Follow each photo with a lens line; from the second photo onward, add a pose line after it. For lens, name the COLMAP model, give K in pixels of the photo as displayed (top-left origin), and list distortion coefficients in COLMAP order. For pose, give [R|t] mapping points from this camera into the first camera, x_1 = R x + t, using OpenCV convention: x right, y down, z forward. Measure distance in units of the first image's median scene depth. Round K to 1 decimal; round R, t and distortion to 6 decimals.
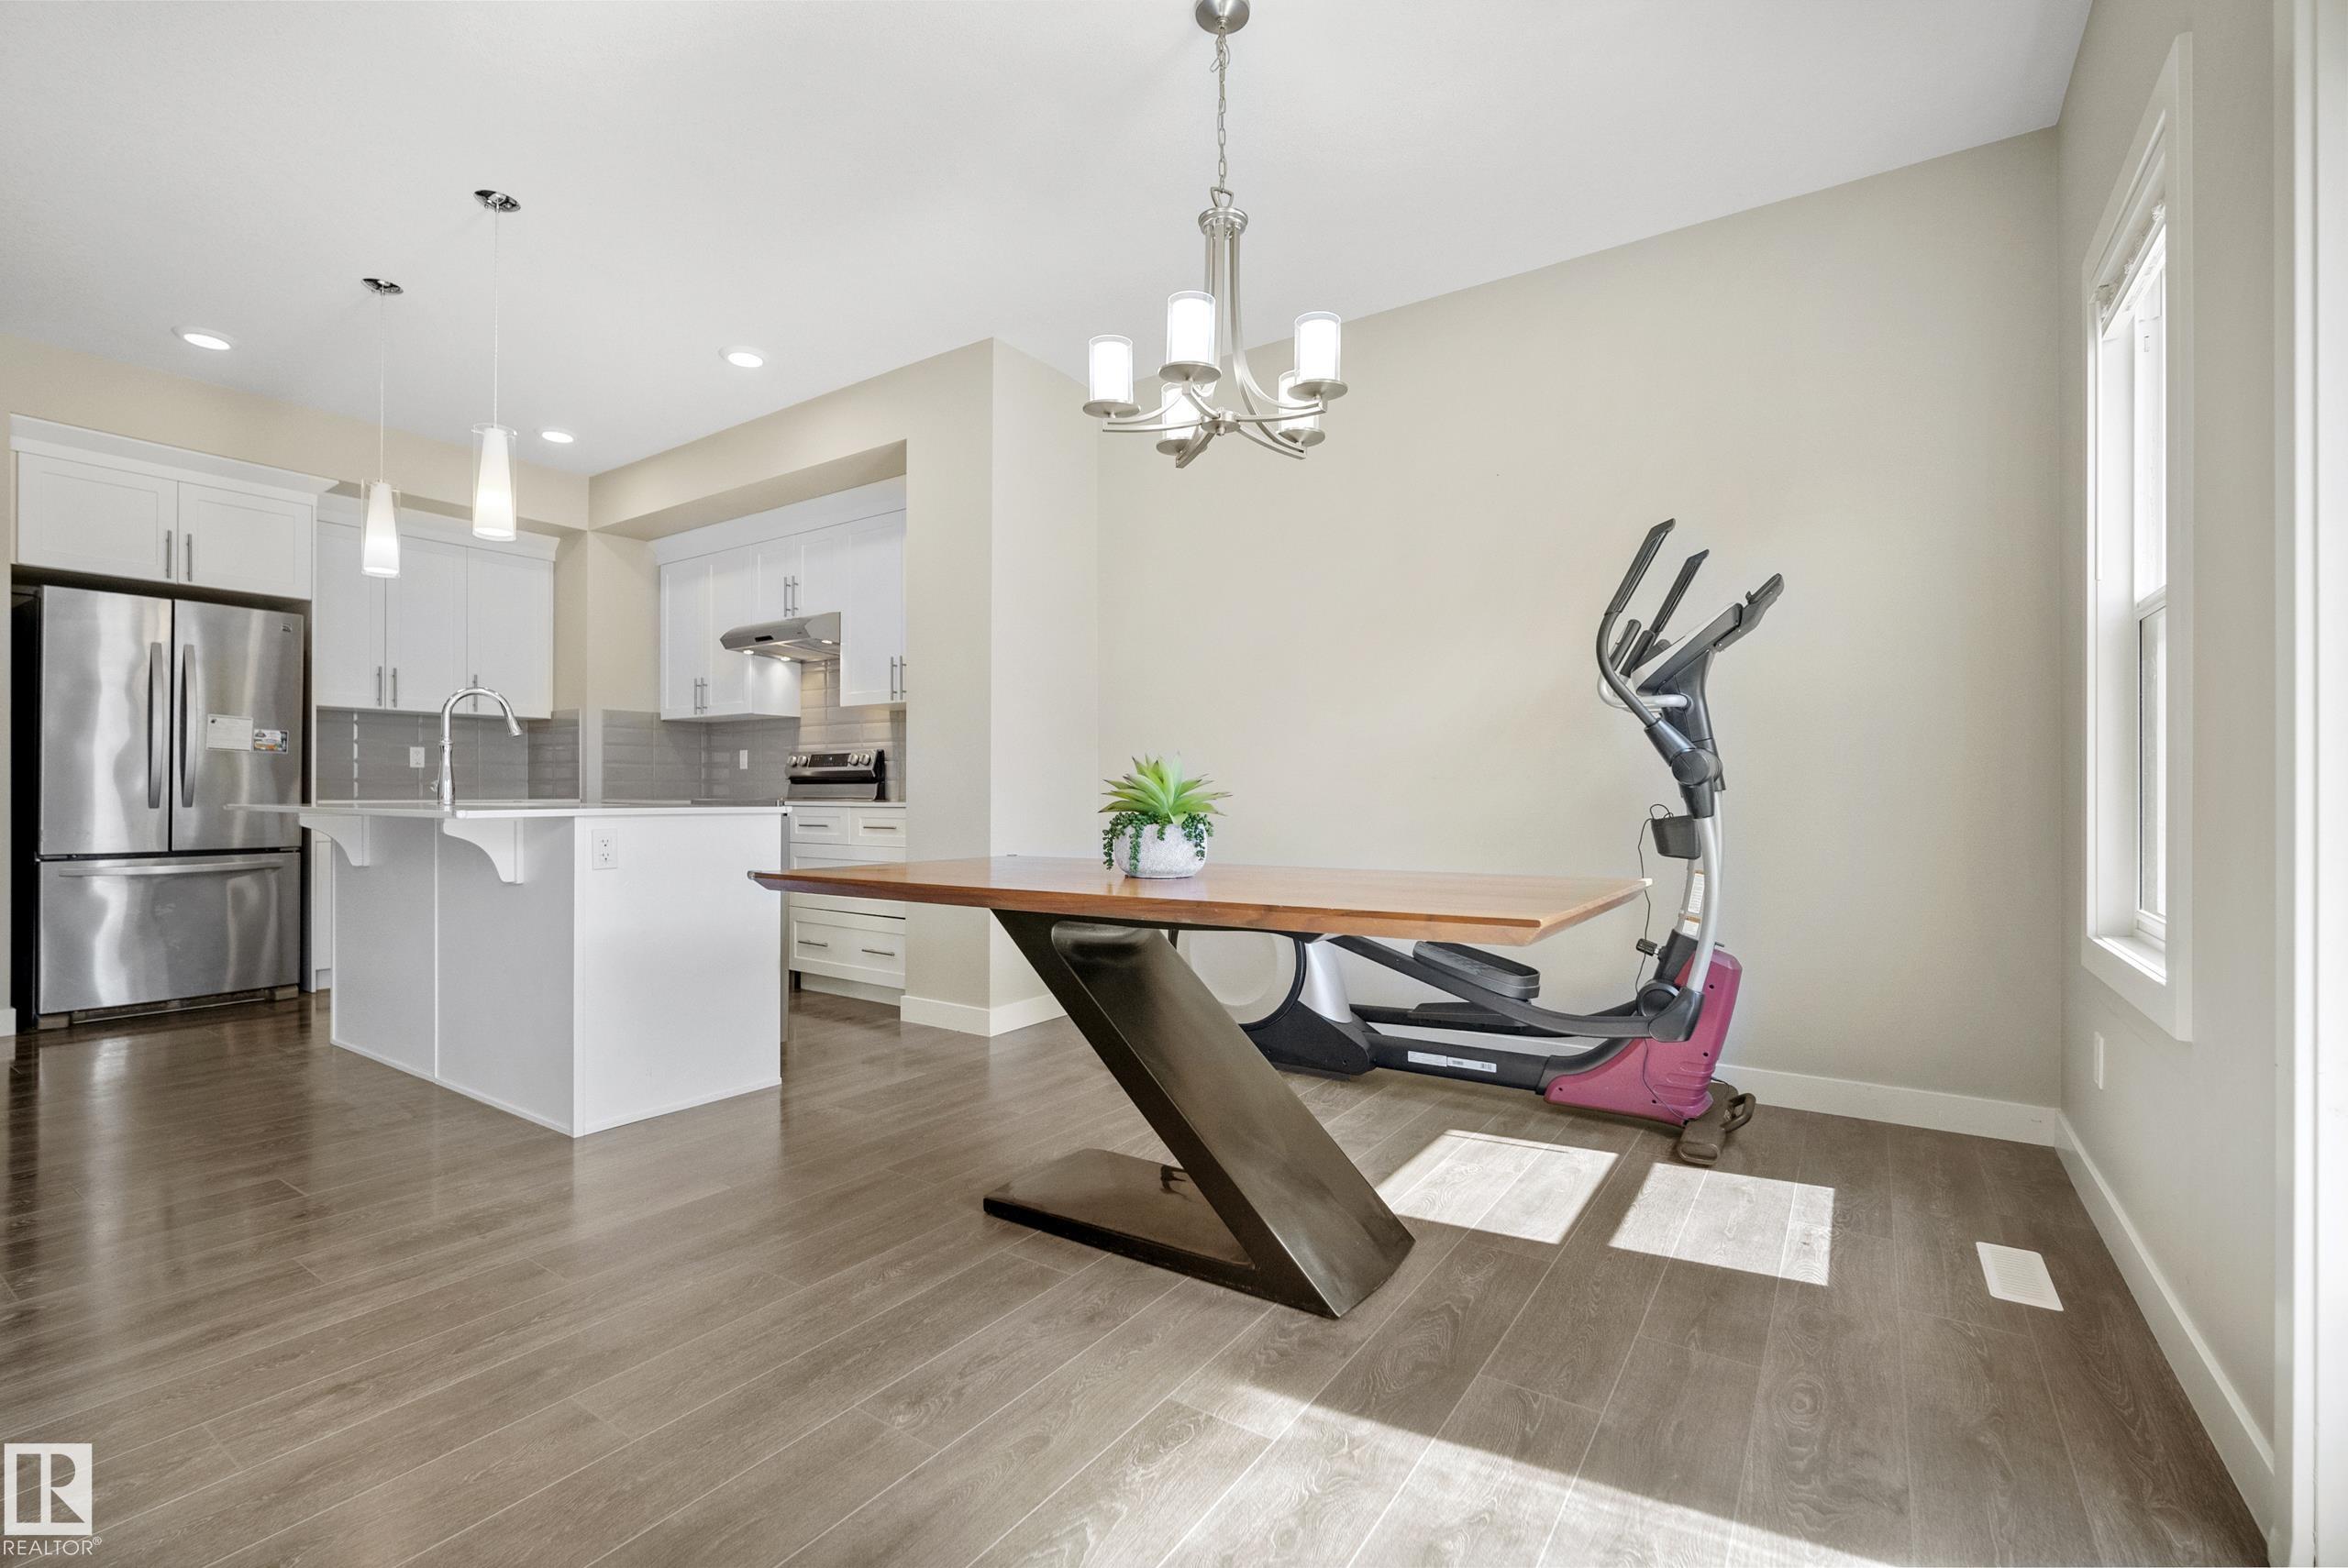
lens RADIAL K [[1023.1, 0, 1162.5], [0, 1023.1, 786.7], [0, 0, 1]] dist [-0.001906, 0.000466]
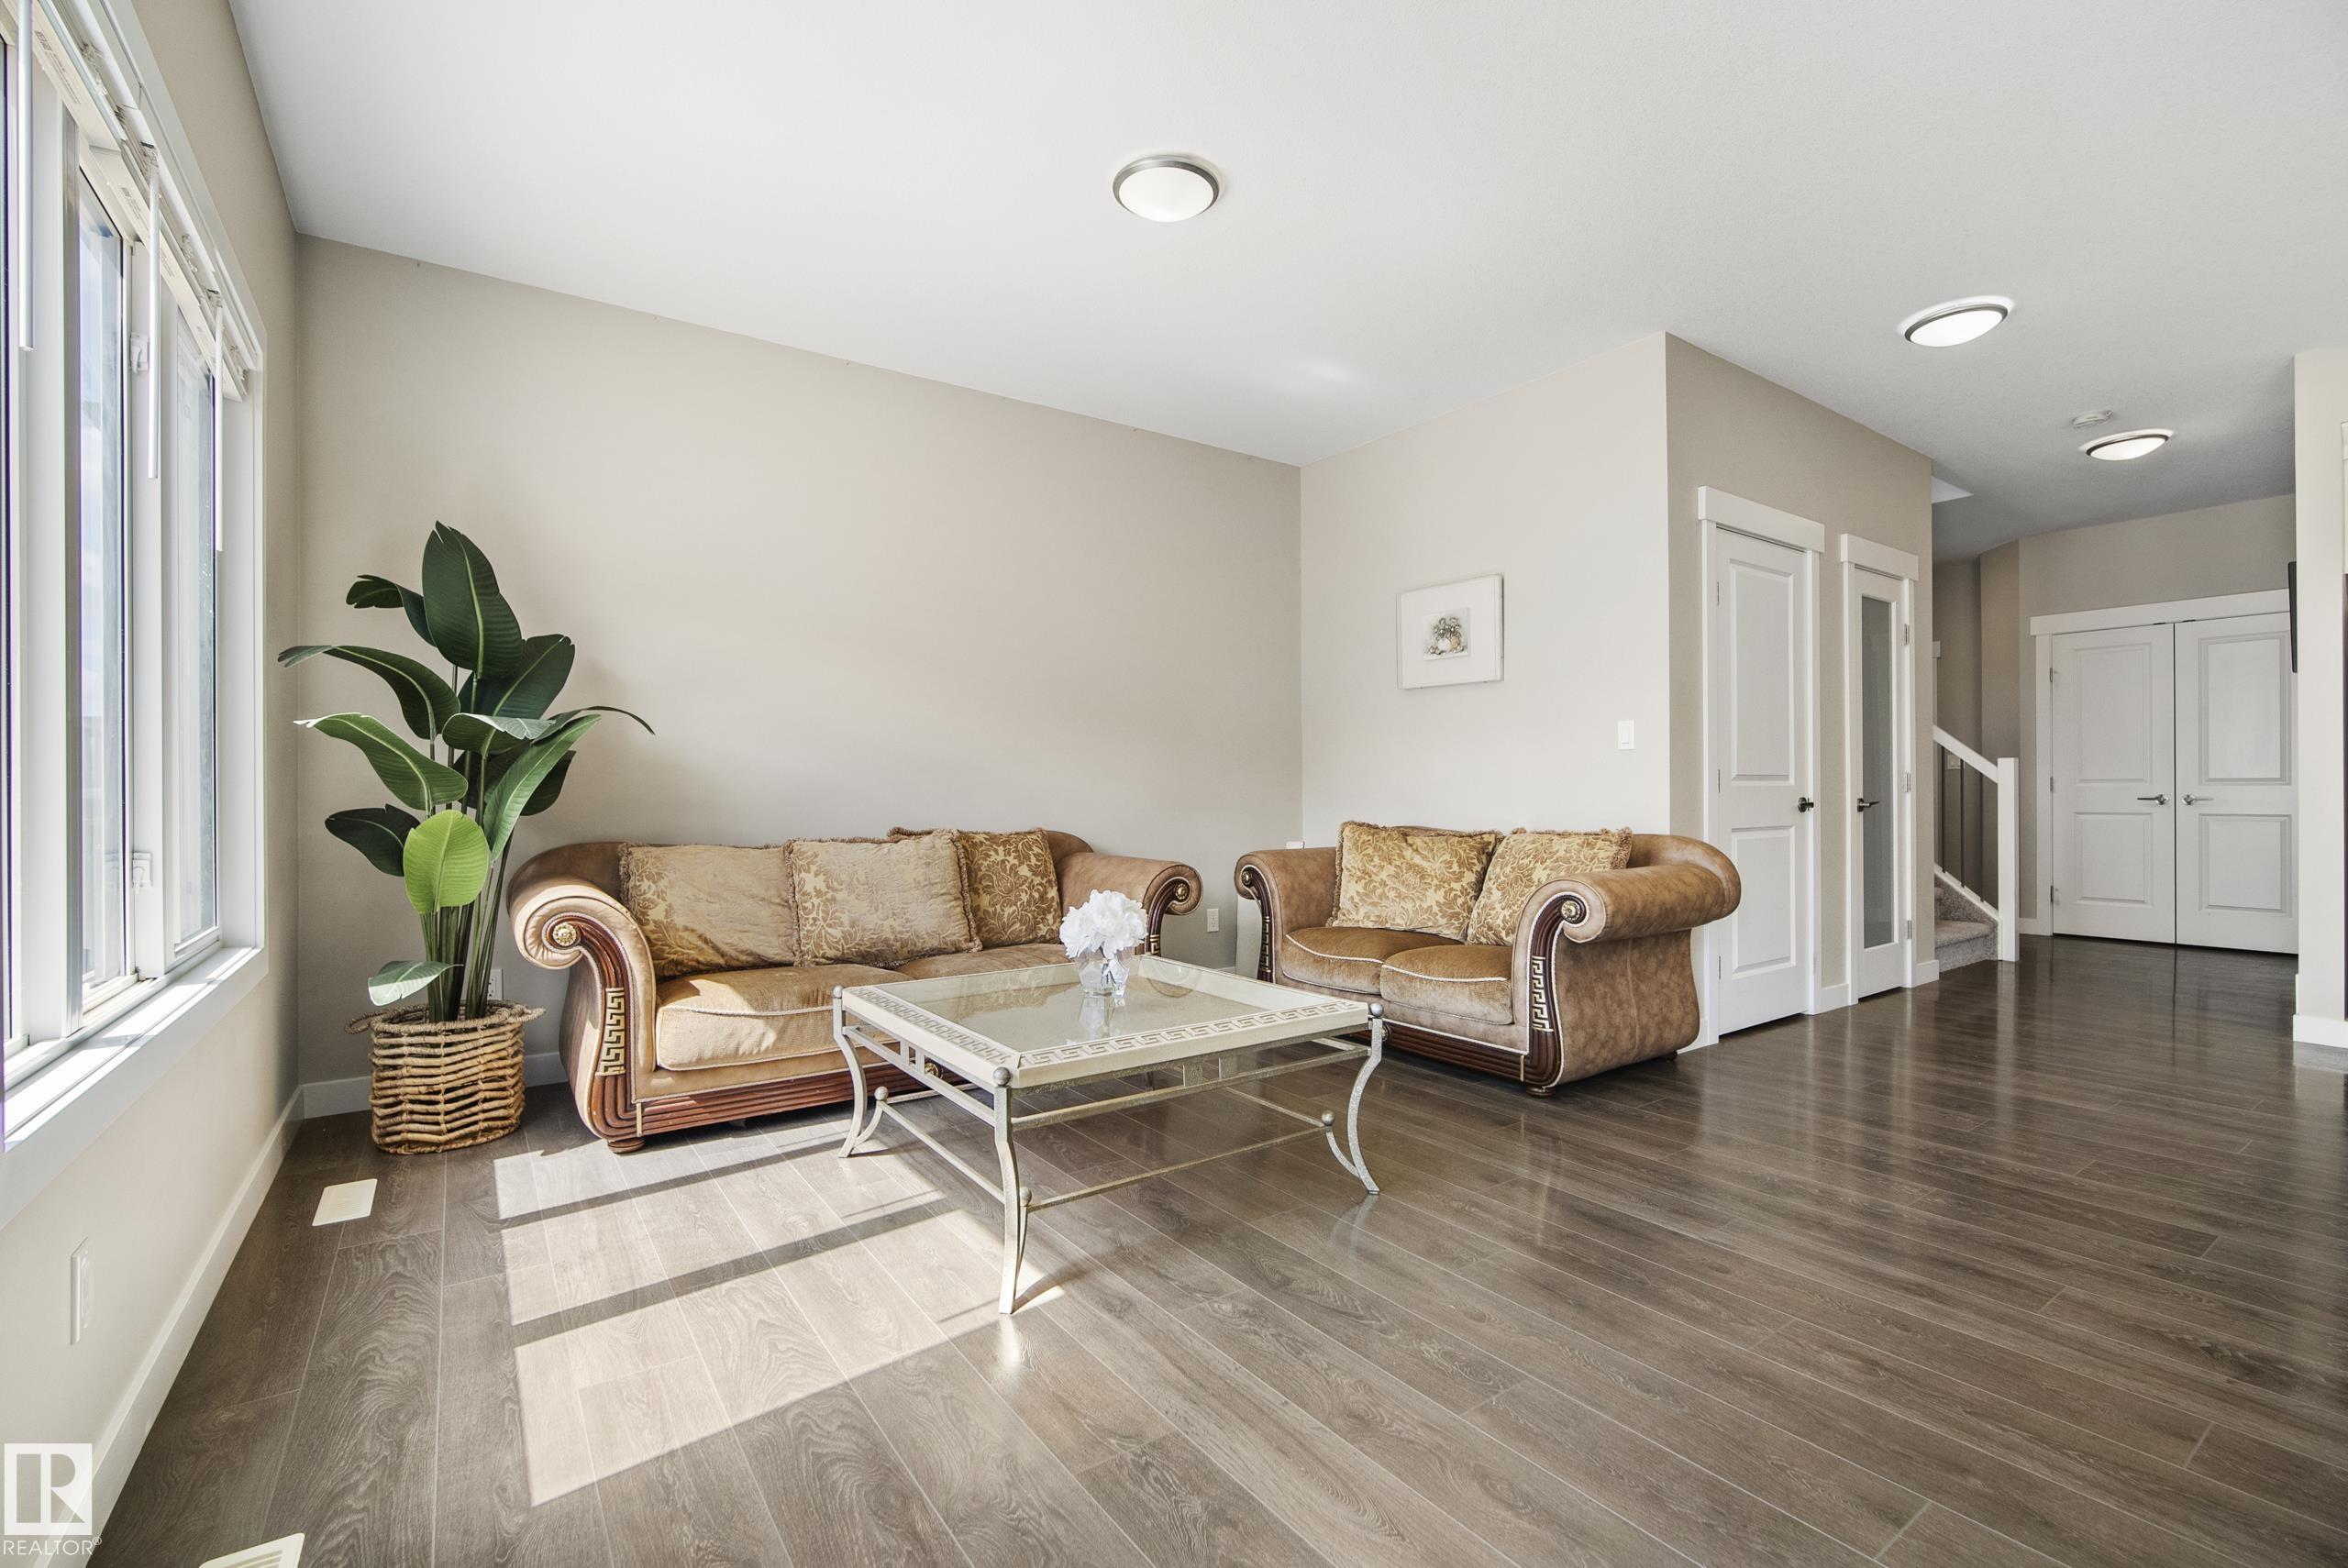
lens RADIAL K [[1022.4, 0, 1170.9], [0, 1022.4, 794.5], [0, 0, 1]] dist [-0.010211, 0.000514]
pose [[-0.350490, 0.002234, -0.936564, 0.179146], [0.007344, 0.999973, -0.000363, -0.010916], [0.936538, -0.007005, -0.350497, 0.252741]]
